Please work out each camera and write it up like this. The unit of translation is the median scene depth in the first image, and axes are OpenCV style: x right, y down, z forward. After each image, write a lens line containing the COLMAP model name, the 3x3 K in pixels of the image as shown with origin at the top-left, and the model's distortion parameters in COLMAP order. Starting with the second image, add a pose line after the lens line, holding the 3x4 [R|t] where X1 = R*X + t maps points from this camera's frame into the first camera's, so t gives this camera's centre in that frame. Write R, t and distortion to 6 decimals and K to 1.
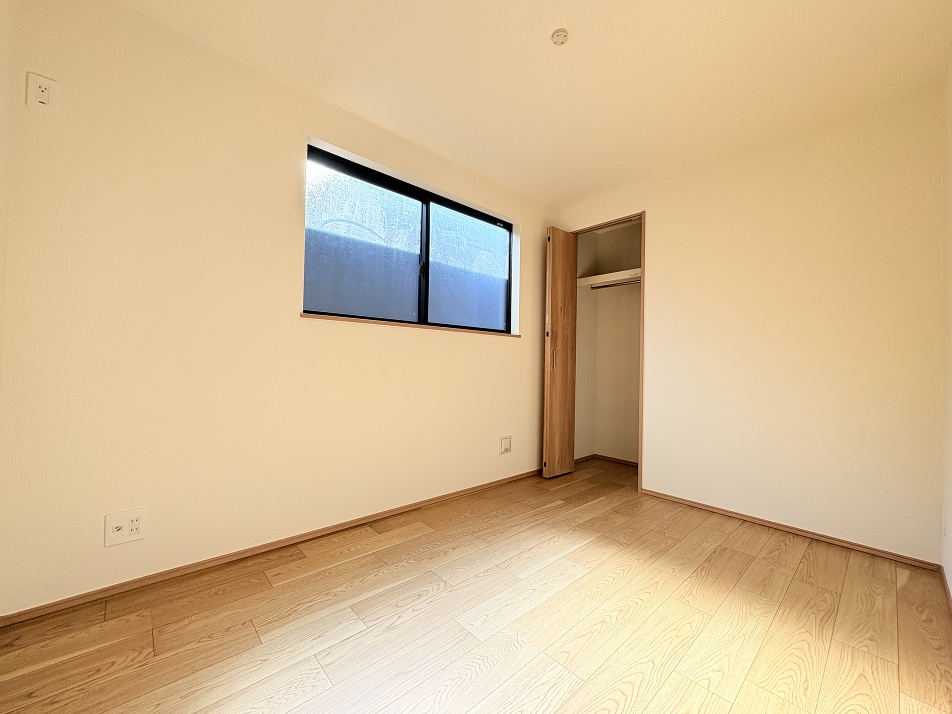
lens RADIAL K [[382.2, 0, 483.4], [0, 382.2, 362.1], [0, 0, 1]] dist [-0.002813, 0.000600]
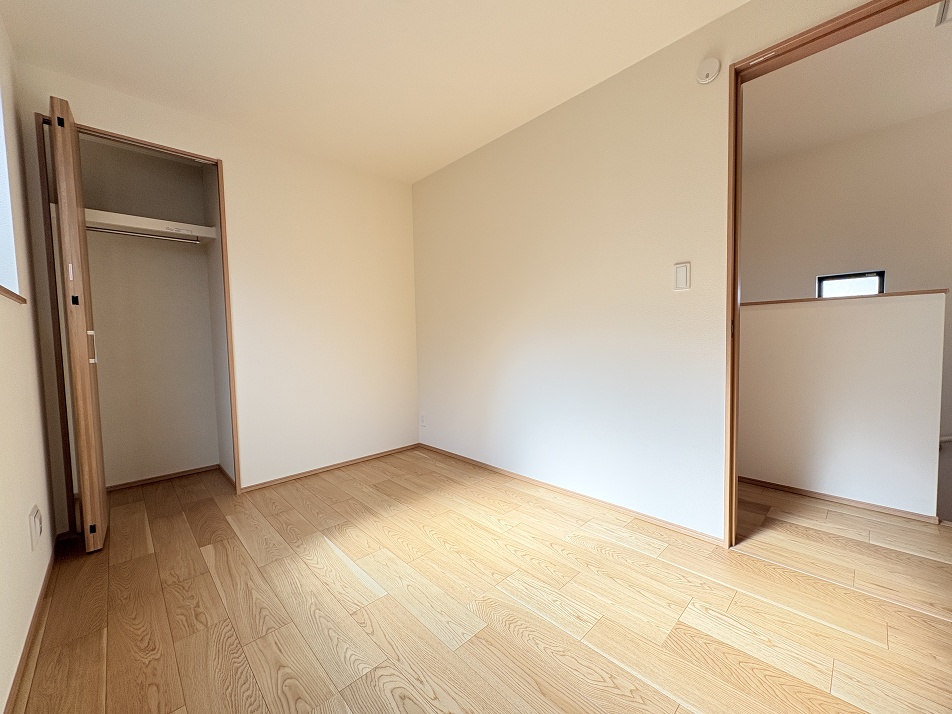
lens RADIAL K [[382.2, 0, 474.5], [0, 382.2, 354.0], [0, 0, 1]] dist [-0.002813, 0.000600]
pose [[-0.018298, -0.067326, 0.997563, -0.570728], [0.021777, 0.997467, 0.067719, -0.028485], [-0.999595, 0.022963, -0.016786, 0.616128]]
